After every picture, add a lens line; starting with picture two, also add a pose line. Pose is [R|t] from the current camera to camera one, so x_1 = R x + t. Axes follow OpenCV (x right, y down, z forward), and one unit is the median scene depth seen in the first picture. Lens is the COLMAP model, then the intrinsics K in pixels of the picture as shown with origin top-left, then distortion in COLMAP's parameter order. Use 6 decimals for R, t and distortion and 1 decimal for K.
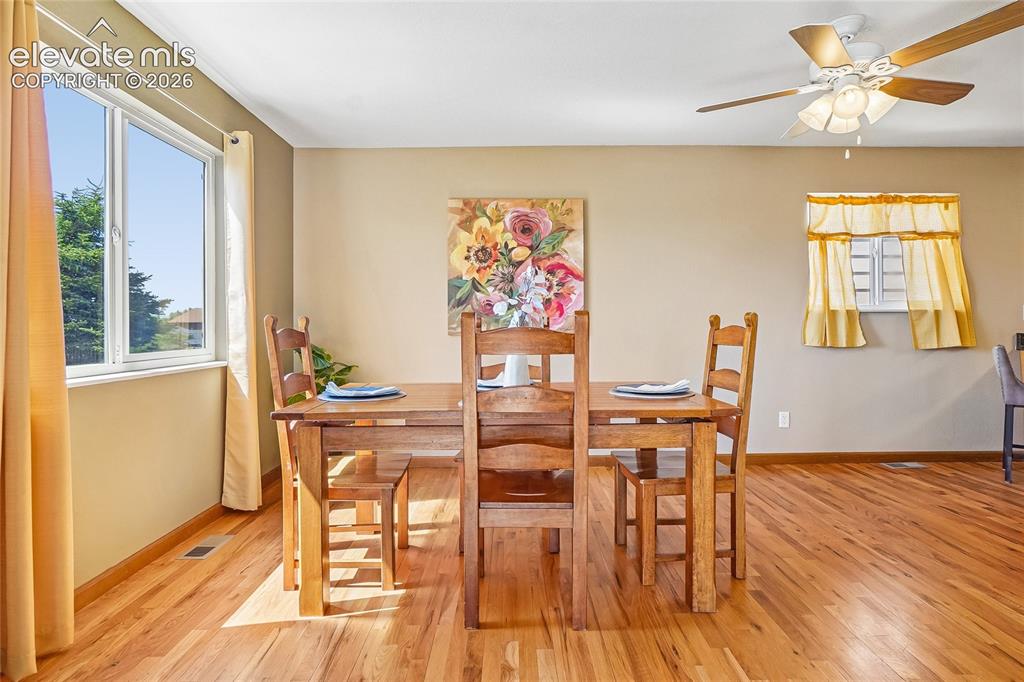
lens RADIAL K [[547.5, 0, 515.8], [0, 547.5, 315.3], [0, 0, 1]] dist [-0.031249, 0.001718]
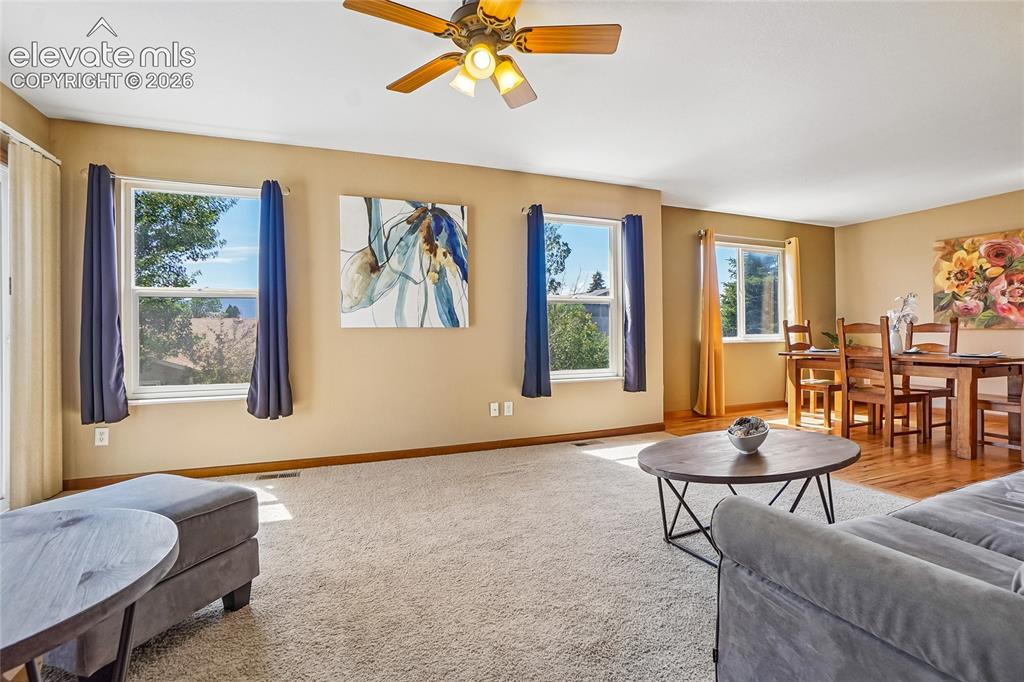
lens RADIAL K [[467.9, 0, 511.2], [0, 467.9, 328.6], [0, 0, 1]] dist [-0.057239, 0.017782]
pose [[0.360929, 0.000666, -0.932593, 0.641907], [0.024145, 0.999658, 0.010058, -0.007293], [0.932281, -0.026148, 0.360790, -0.595430]]
